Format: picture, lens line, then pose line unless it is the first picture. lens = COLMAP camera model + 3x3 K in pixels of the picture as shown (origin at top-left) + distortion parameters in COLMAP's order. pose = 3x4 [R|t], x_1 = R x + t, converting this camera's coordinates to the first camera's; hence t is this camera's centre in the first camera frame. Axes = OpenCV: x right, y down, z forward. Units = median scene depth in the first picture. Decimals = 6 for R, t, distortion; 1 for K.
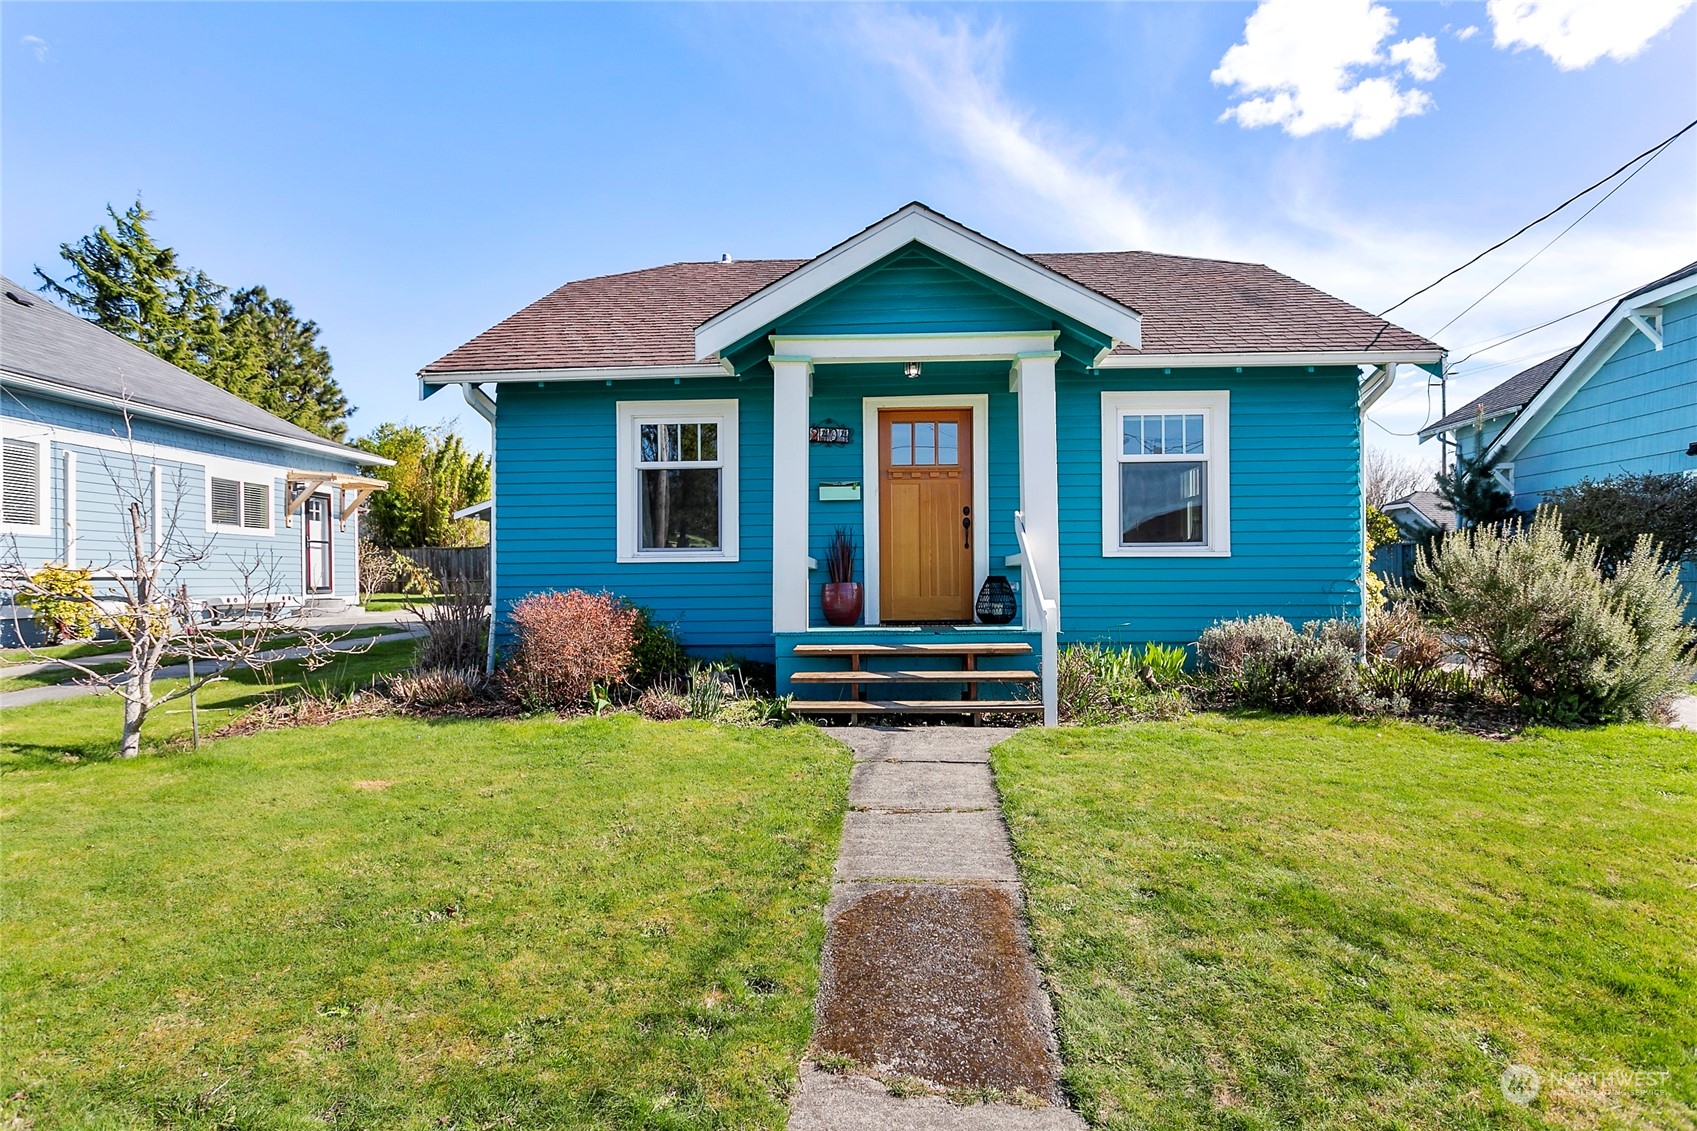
lens RADIAL K [[906.3, 0, 856.6], [0, 906.3, 573.6], [0, 0, 1]] dist [-0.004738, 0.000673]
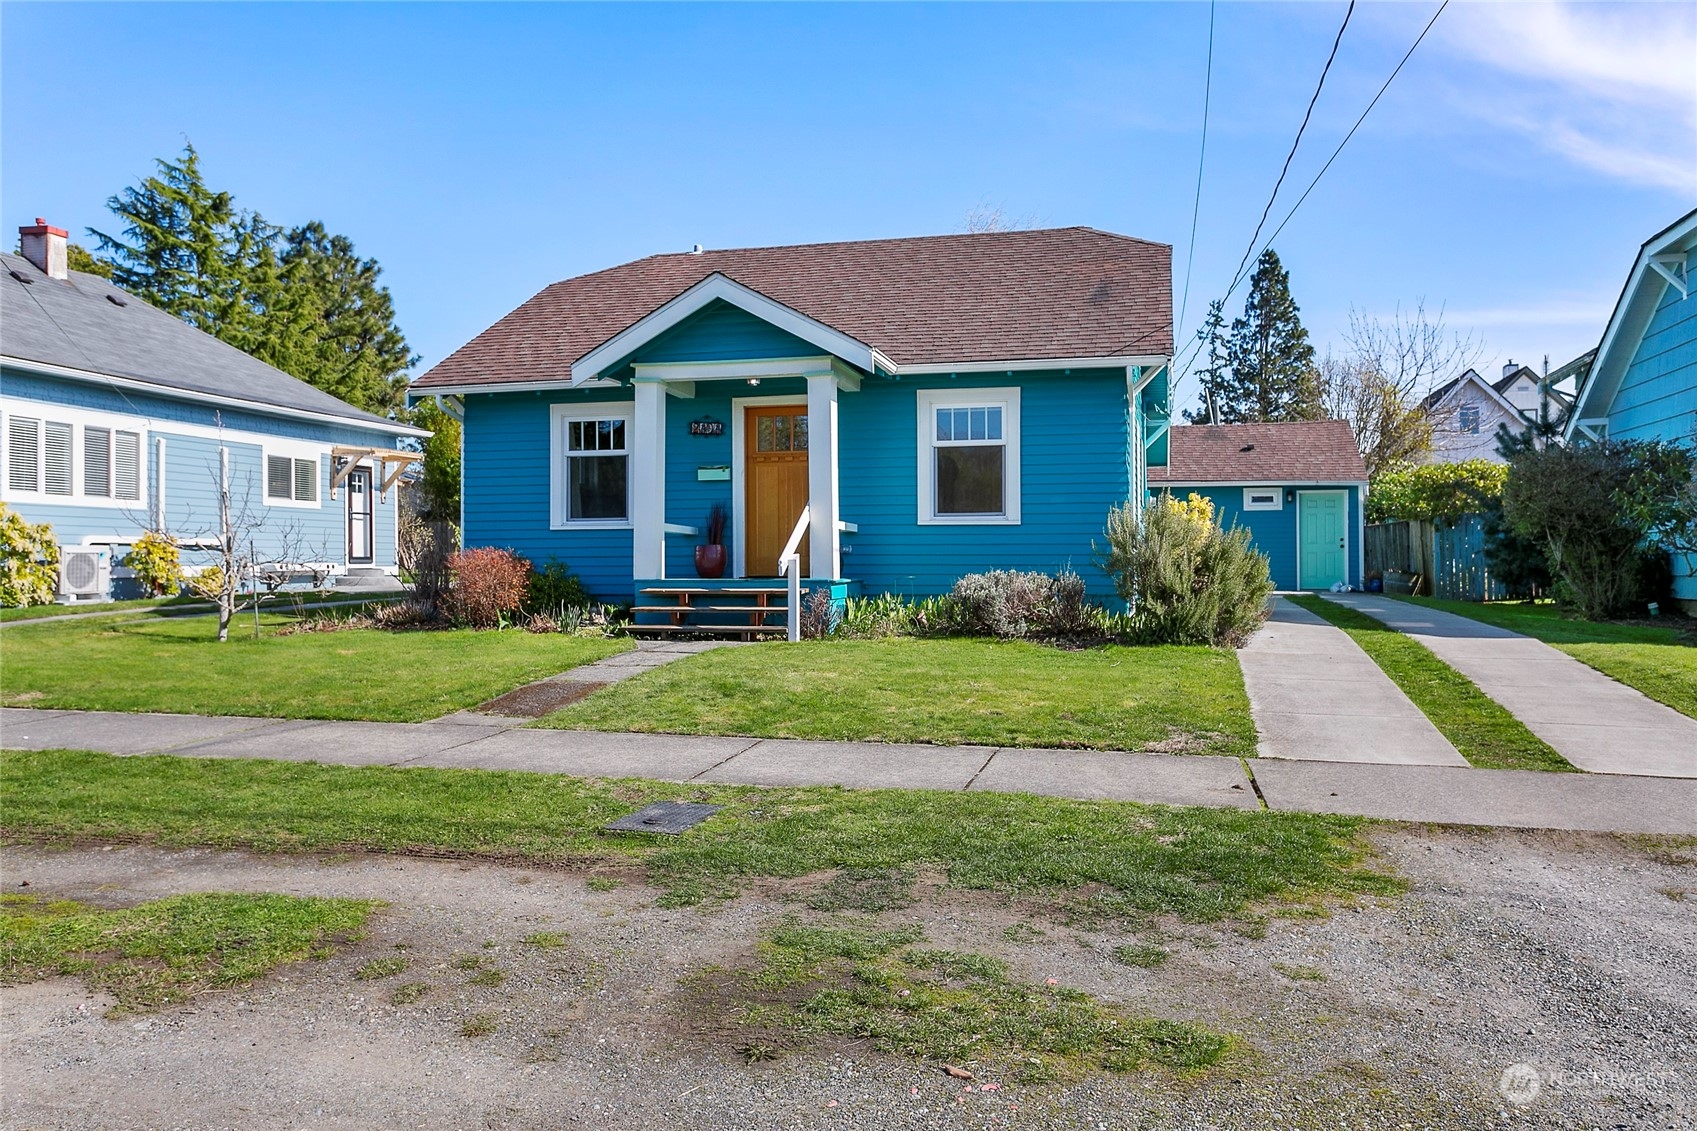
lens RADIAL K [[1282.3, 0, 855.0], [0, 1282.3, 562.2], [0, 0, 1]] dist [0.002903, 0.005473]
pose [[0.981814, 0.004317, -0.189799, 0.504618], [-0.003332, 0.999979, 0.005509, 0.022288], [0.189819, -0.004777, 0.981808, -0.703397]]
